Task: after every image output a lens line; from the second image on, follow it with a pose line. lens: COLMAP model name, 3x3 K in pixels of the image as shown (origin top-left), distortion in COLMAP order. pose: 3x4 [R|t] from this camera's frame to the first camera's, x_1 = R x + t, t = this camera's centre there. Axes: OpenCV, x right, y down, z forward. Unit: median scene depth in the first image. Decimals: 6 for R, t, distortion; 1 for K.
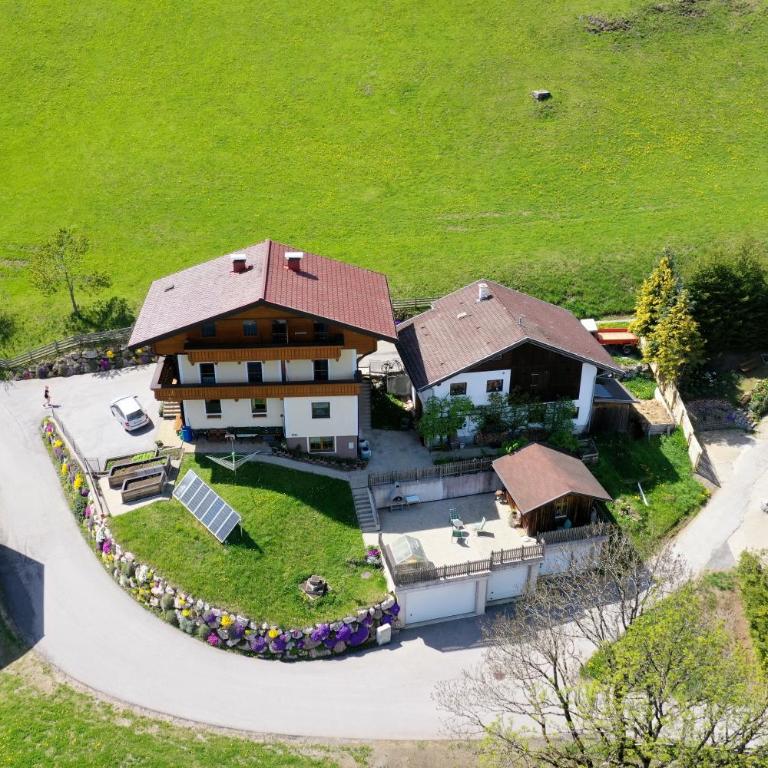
lens RADIAL K [[922.8, 0, 384.0], [0, 922.8, 384.0], [0, 0, 1]] dist [0.020124, 0.003063]
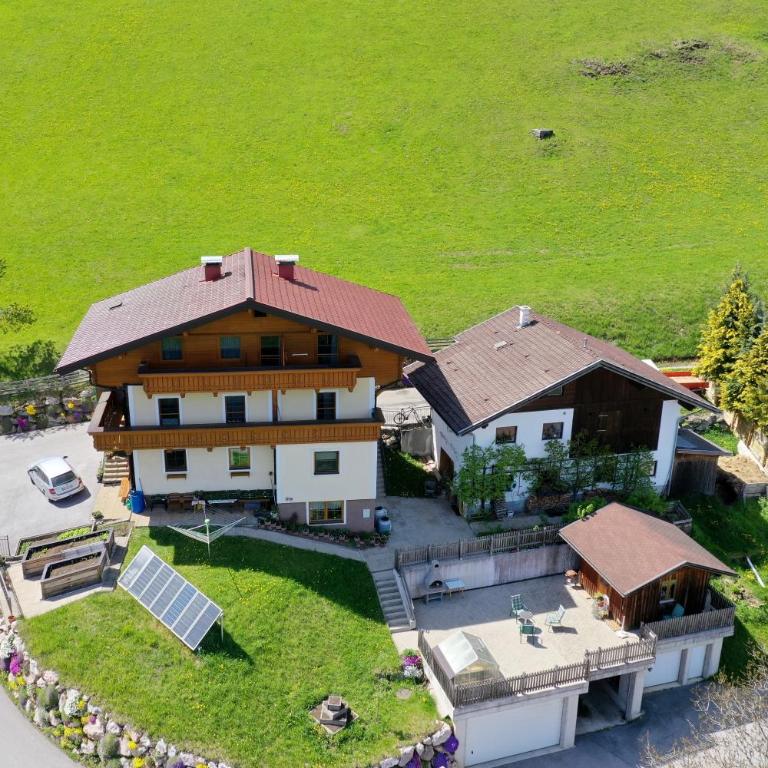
lens RADIAL K [[922.8, 0, 384.0], [0, 922.8, 384.0], [0, 0, 1]] dist [0.020124, 0.003063]
pose [[0.996958, -0.011262, 0.077117, -0.078309], [0.022318, 0.989319, -0.144045, 0.072339], [-0.074671, 0.145328, 0.986562, 0.270408]]
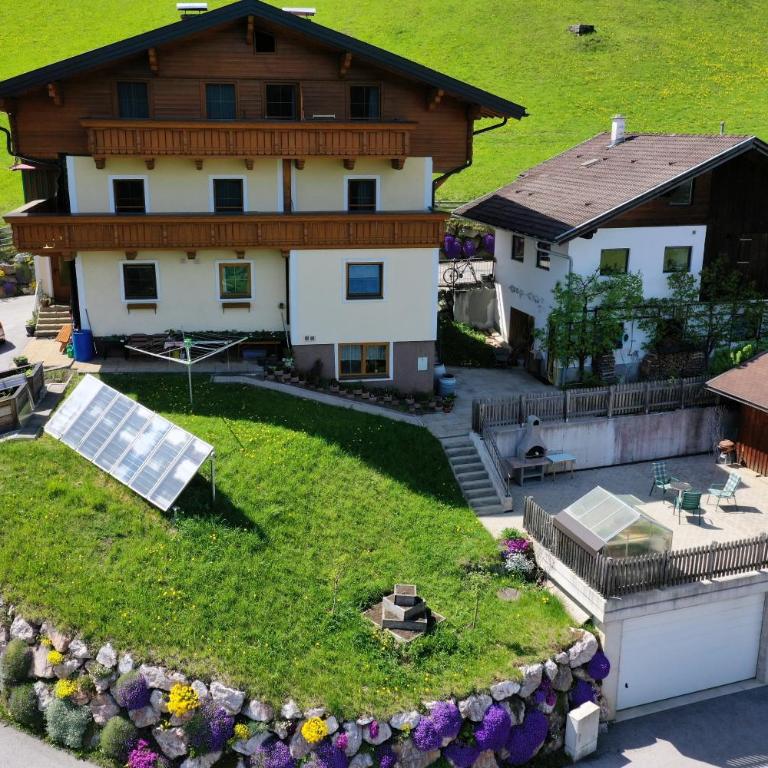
lens RADIAL K [[922.8, 0, 384.0], [0, 922.8, 384.0], [0, 0, 1]] dist [0.020124, 0.003063]
pose [[0.994905, -0.025287, 0.097598, -0.106929], [0.045984, 0.975294, -0.216071, 0.187111], [-0.089723, 0.219458, 0.971487, 0.532193]]
